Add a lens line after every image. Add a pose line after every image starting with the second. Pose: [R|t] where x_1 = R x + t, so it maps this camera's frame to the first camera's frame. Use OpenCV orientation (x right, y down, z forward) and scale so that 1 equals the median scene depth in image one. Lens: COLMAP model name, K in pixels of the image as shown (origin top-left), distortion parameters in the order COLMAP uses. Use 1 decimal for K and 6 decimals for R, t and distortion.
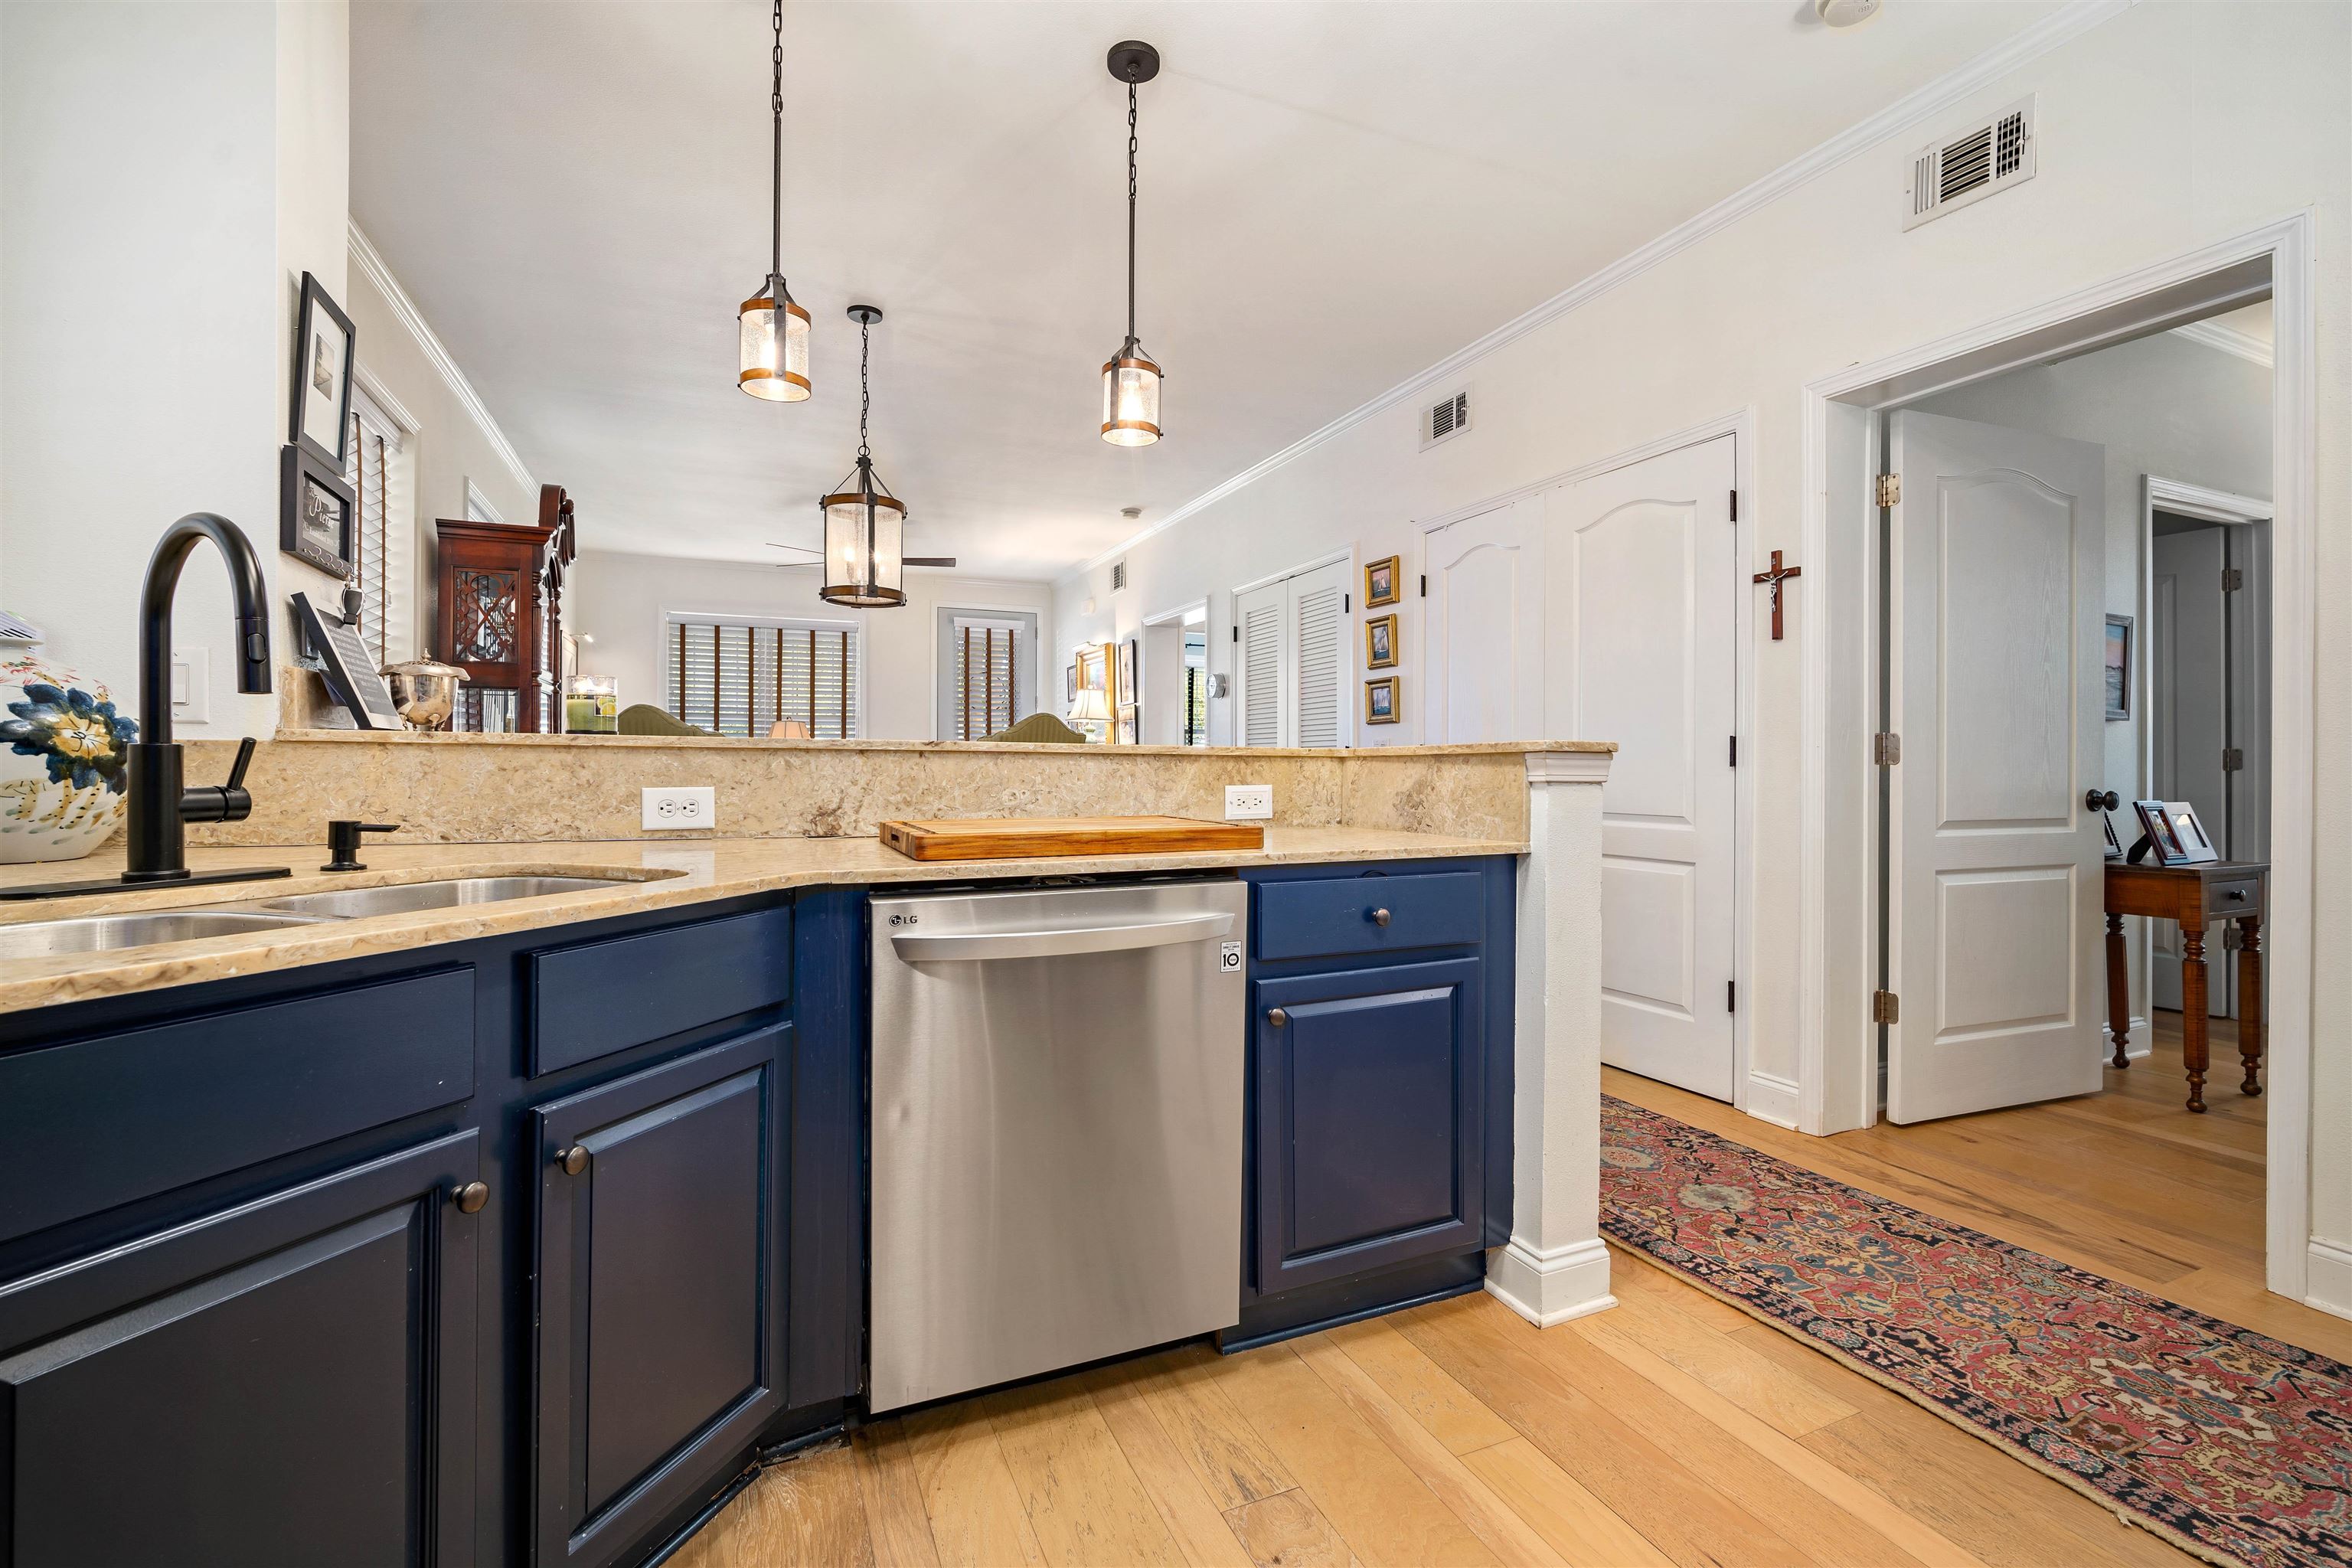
lens RADIAL K [[1037.3, 0, 1194.4], [0, 1037.3, 762.7], [0, 0, 1]] dist [-0.008971, 0.000513]
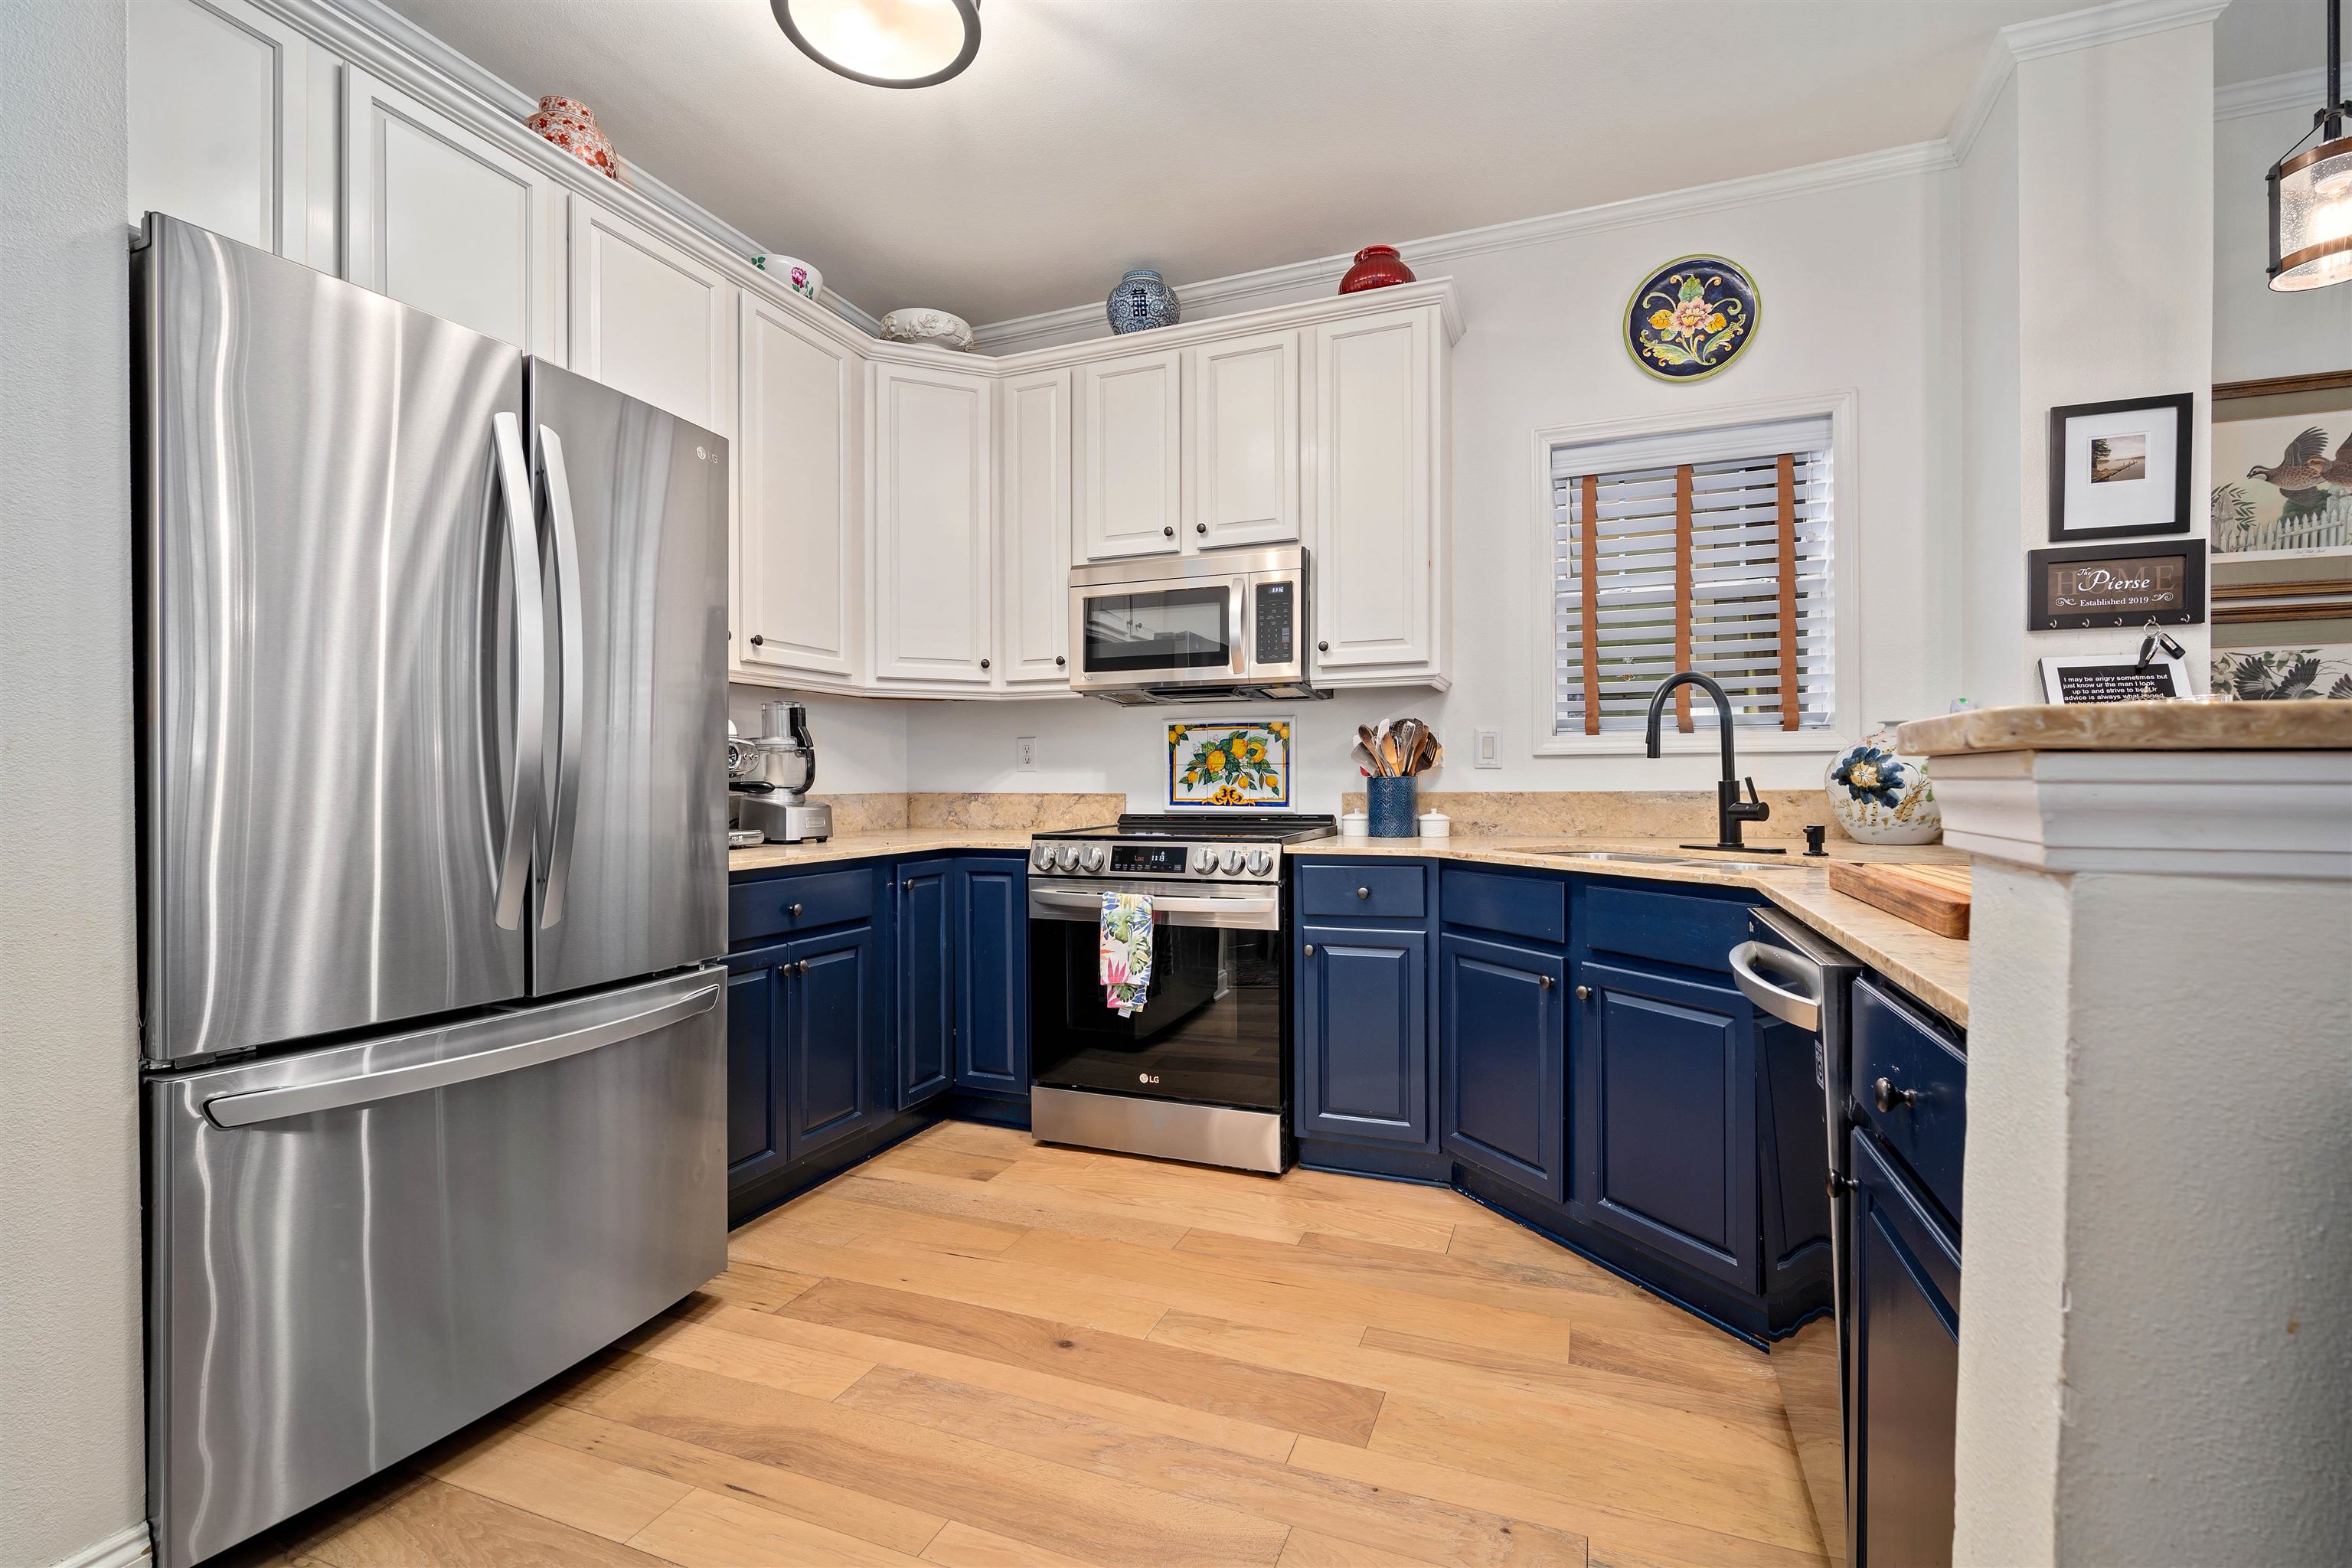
lens RADIAL K [[1032.5, 0, 1184.3], [0, 1032.5, 785.3], [0, 0, 1]] dist [-0.013700, 0.000283]
pose [[-0.719501, -0.002901, -0.694486, 0.752840], [0.001273, 0.999984, -0.005496, 0.000767], [0.694491, -0.004838, -0.719486, 1.088724]]
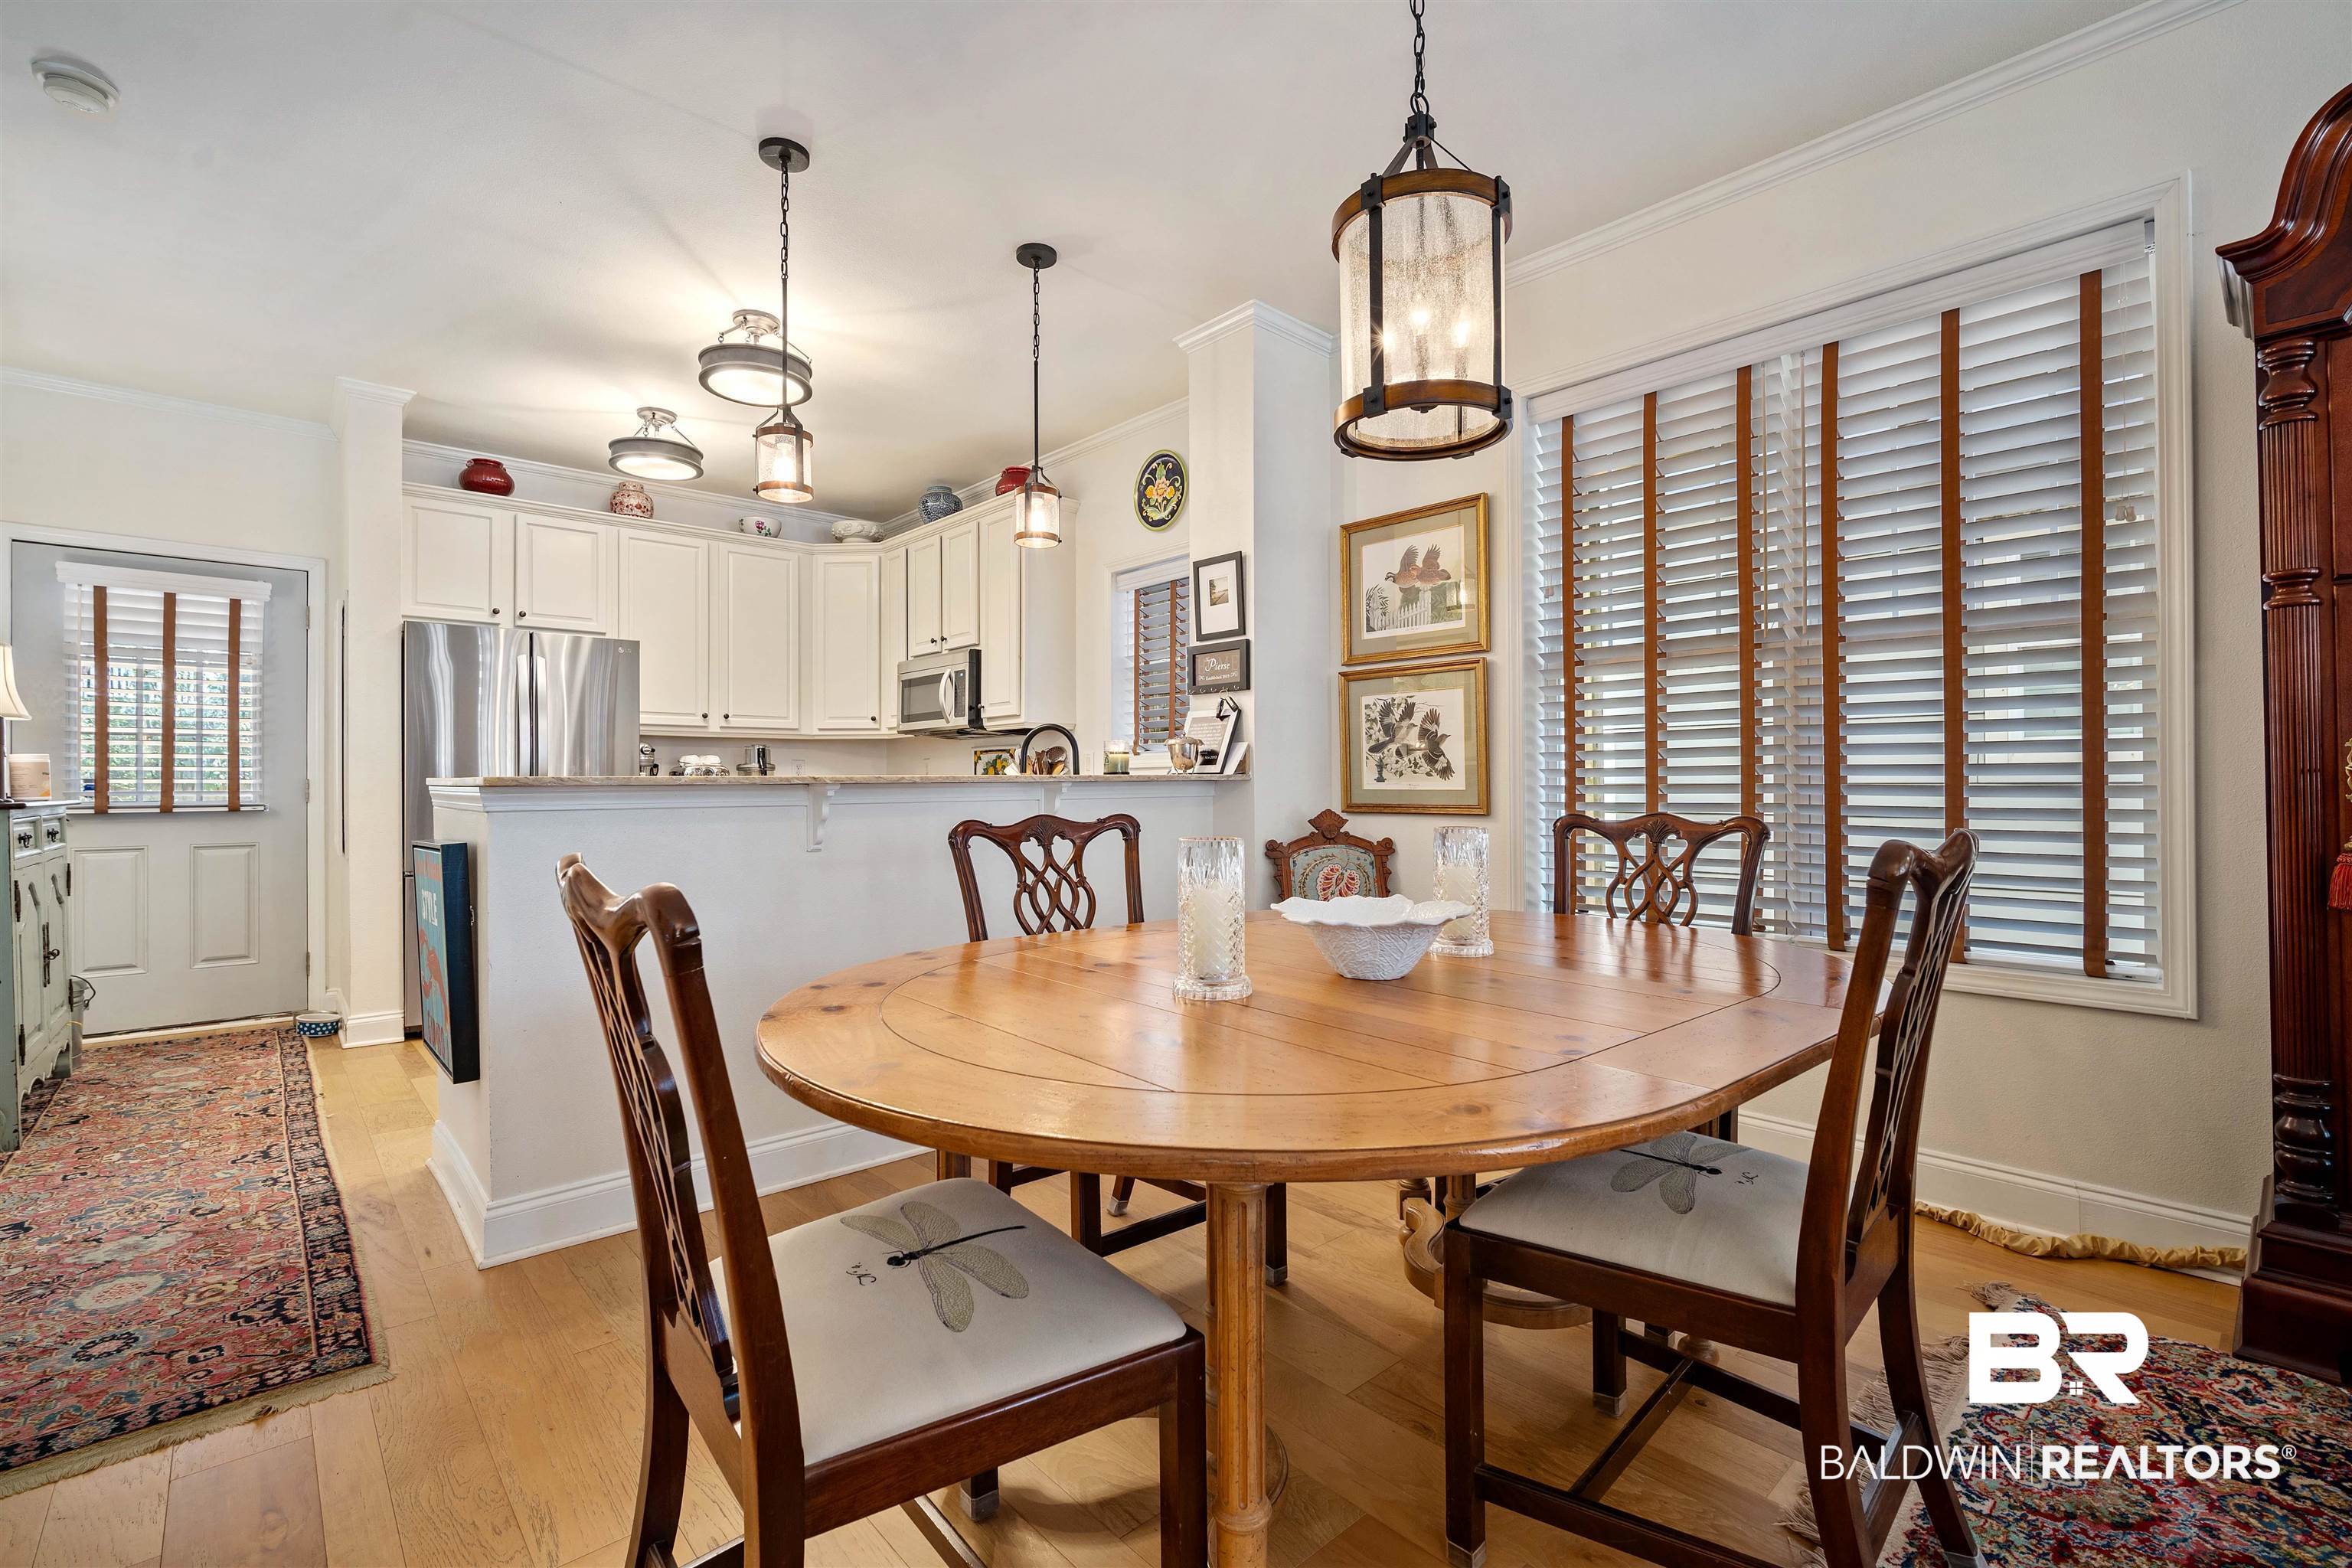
lens RADIAL K [[1032.5, 0, 1184.3], [0, 1032.5, 785.3], [0, 0, 1]] dist [-0.013700, 0.000283]
pose [[-0.949600, -0.000826, -0.313462, -0.159827], [0.000894, 0.999985, -0.005344, 0.000668], [0.313462, -0.005355, -0.949586, 2.847321]]
